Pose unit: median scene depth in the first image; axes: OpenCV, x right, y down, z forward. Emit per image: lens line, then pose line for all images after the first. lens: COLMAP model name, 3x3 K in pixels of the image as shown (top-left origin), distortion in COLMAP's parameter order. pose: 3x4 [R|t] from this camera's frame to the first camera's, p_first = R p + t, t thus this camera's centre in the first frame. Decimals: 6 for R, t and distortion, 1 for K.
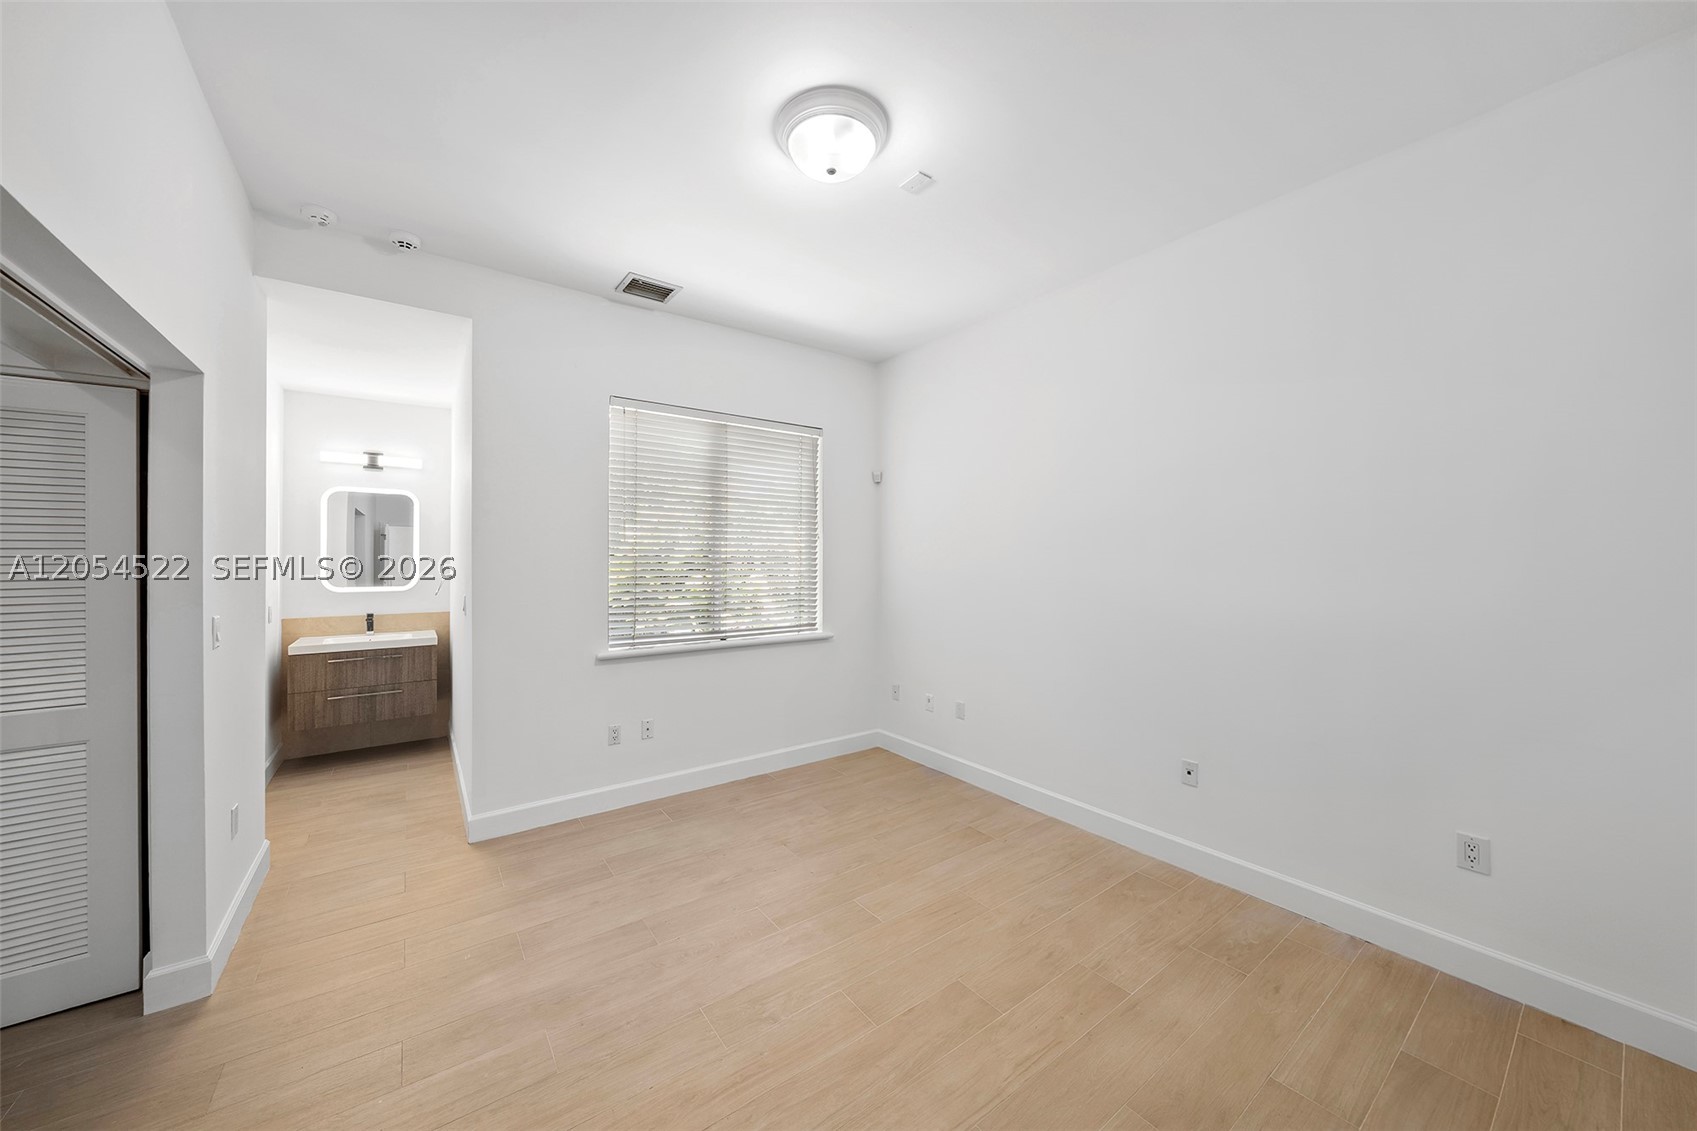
lens RADIAL K [[583.7, 0, 832.4], [0, 583.7, 566.1], [0, 0, 1]] dist [-0.001386, -0.000272]
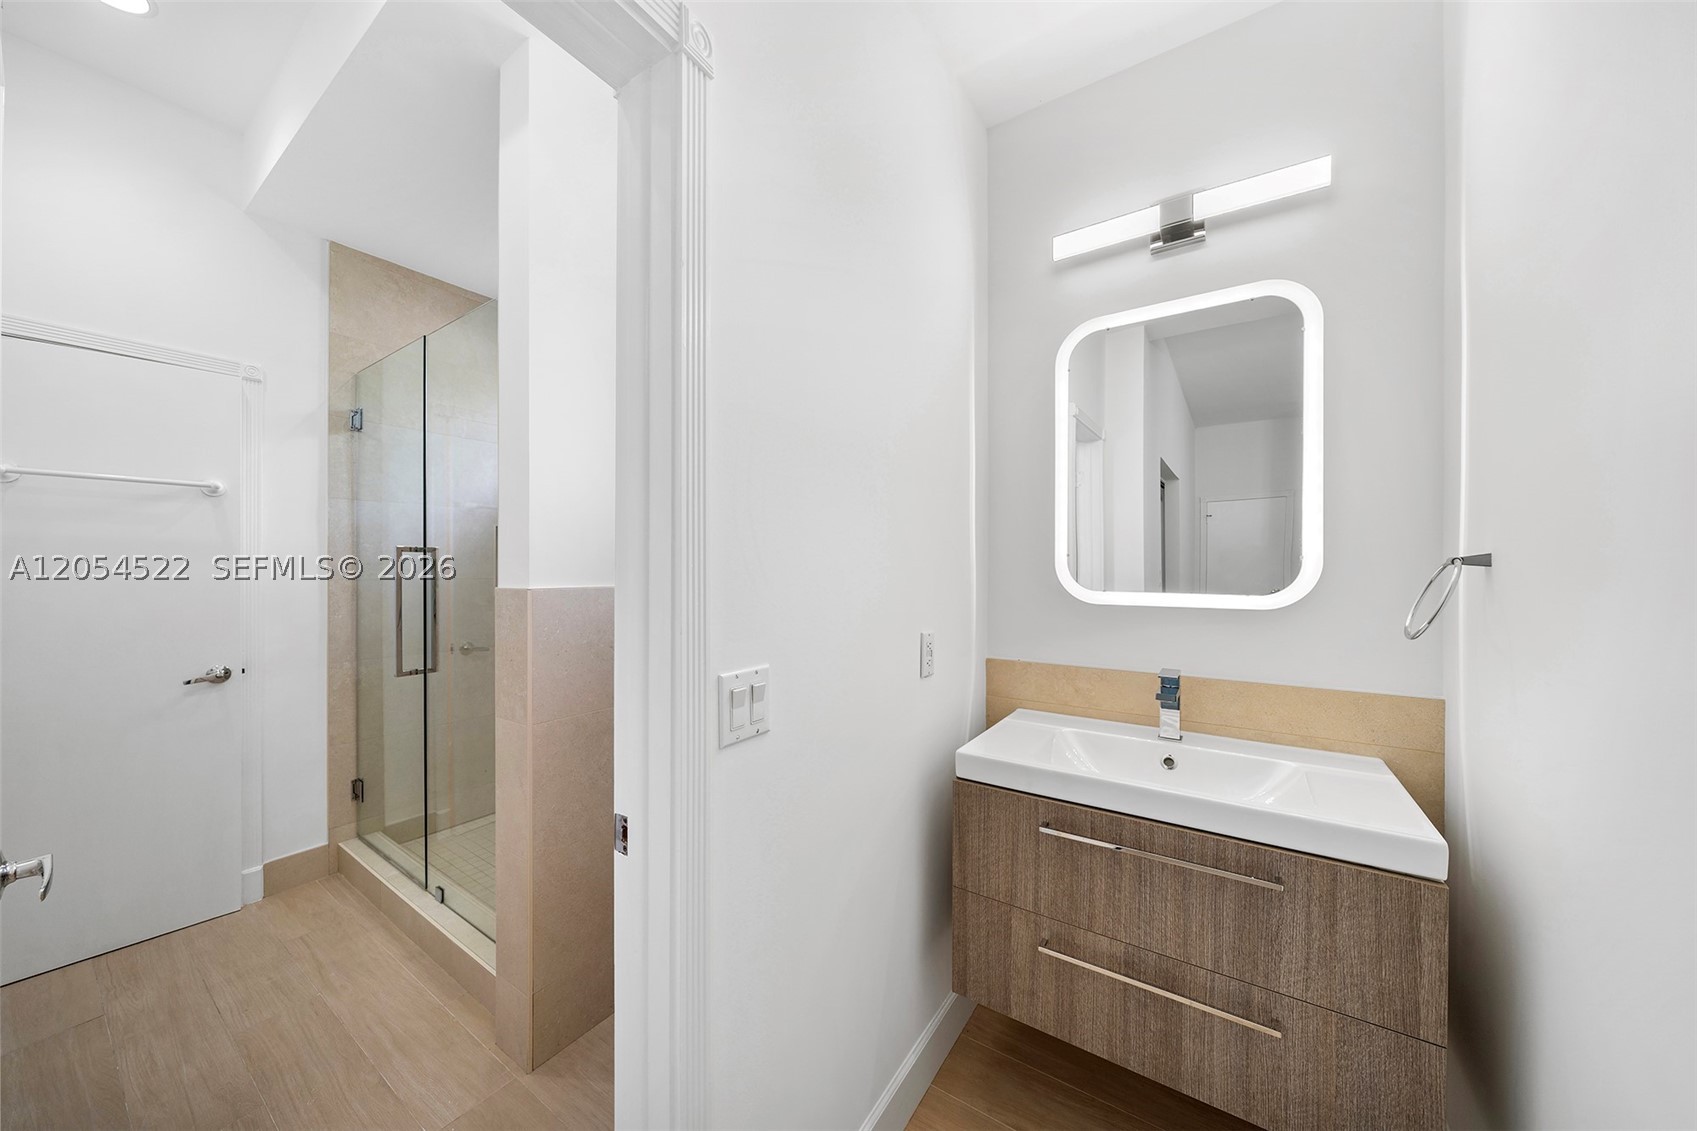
lens RADIAL K [[584.6, 0, 820.4], [0, 584.6, 562.4], [0, 0, 1]] dist [-0.000152, -0.000055]
pose [[0.332319, -0.000095, -0.943167, -0.572586], [-0.005987, 0.999980, -0.002210, 0.019744], [0.943148, 0.006381, 0.332312, 0.737382]]
